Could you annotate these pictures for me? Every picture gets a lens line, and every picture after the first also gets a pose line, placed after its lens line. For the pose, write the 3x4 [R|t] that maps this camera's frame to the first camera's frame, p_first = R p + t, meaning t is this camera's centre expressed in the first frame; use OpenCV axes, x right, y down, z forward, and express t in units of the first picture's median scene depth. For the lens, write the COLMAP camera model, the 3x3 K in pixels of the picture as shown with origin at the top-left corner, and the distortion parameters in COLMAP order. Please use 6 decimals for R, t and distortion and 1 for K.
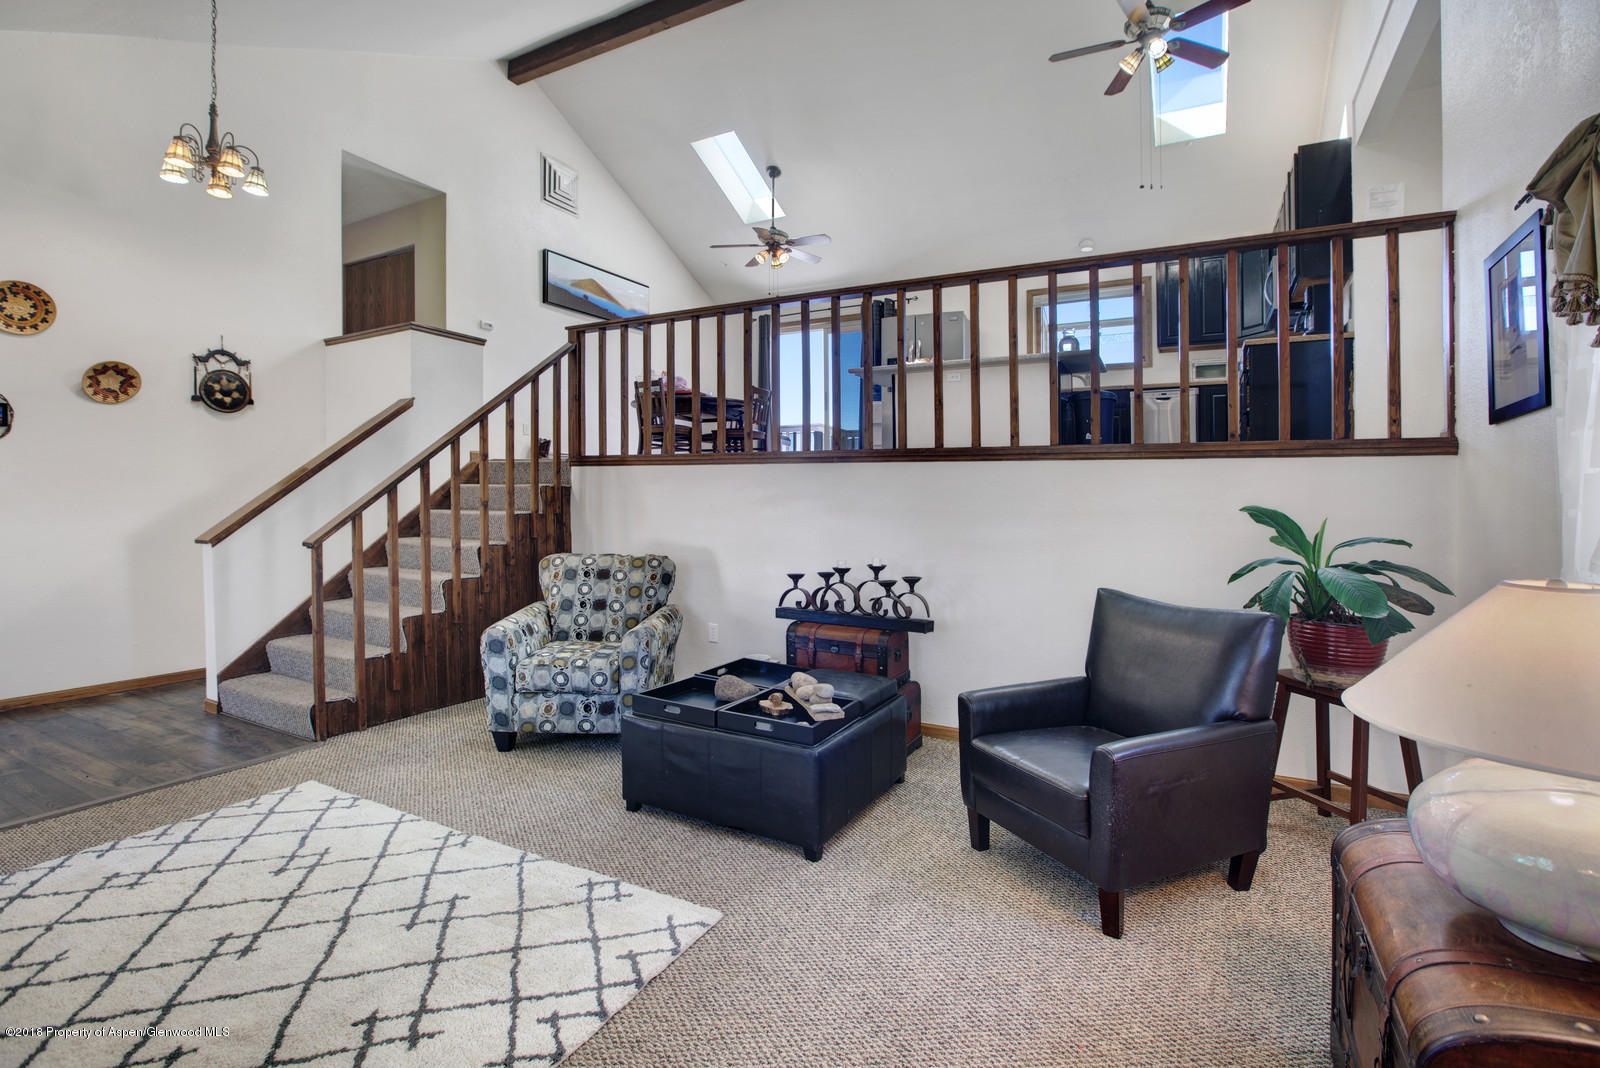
lens RADIAL K [[741.2, 0, 800.5], [0, 741.2, 502.4], [0, 0, 1]] dist [-0.025568, 0.000692]
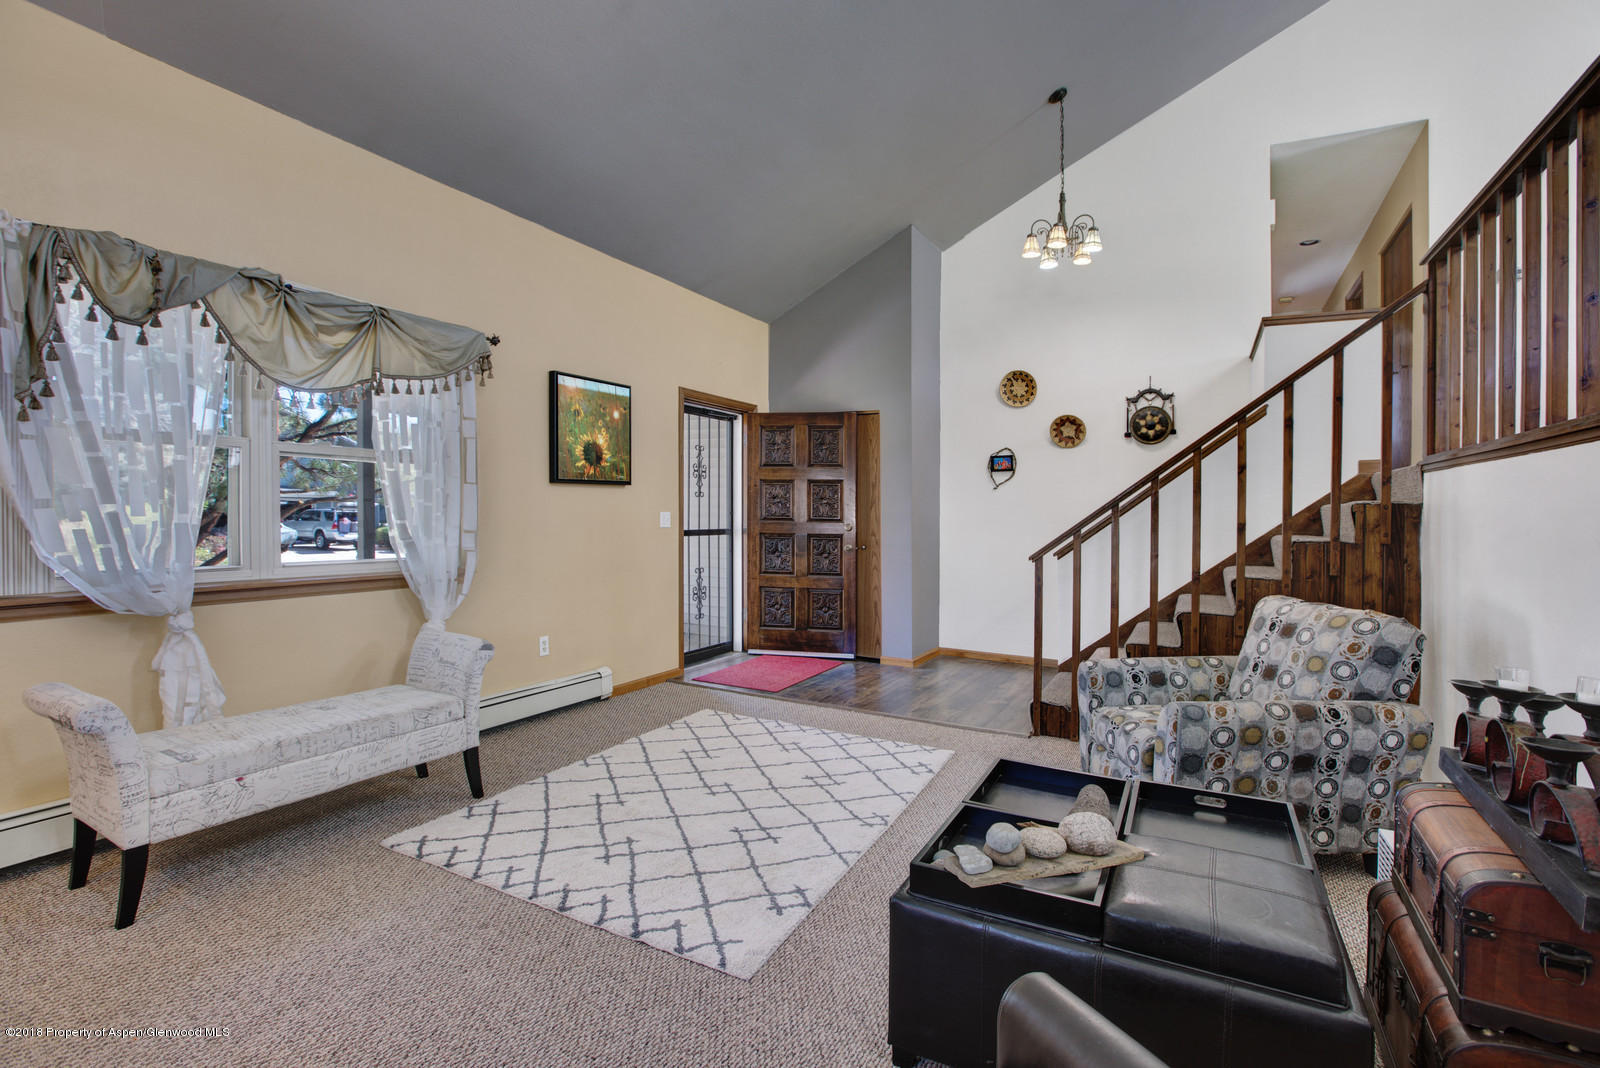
lens RADIAL K [[741.2, 0, 798.4], [0, 741.2, 526.0], [0, 0, 1]] dist [-0.025568, 0.000692]
pose [[-0.005624, 0.005572, -0.999969, 0.409381], [-0.020467, 0.999774, 0.005686, 0.007715], [0.999775, 0.020498, -0.005508, 0.562544]]
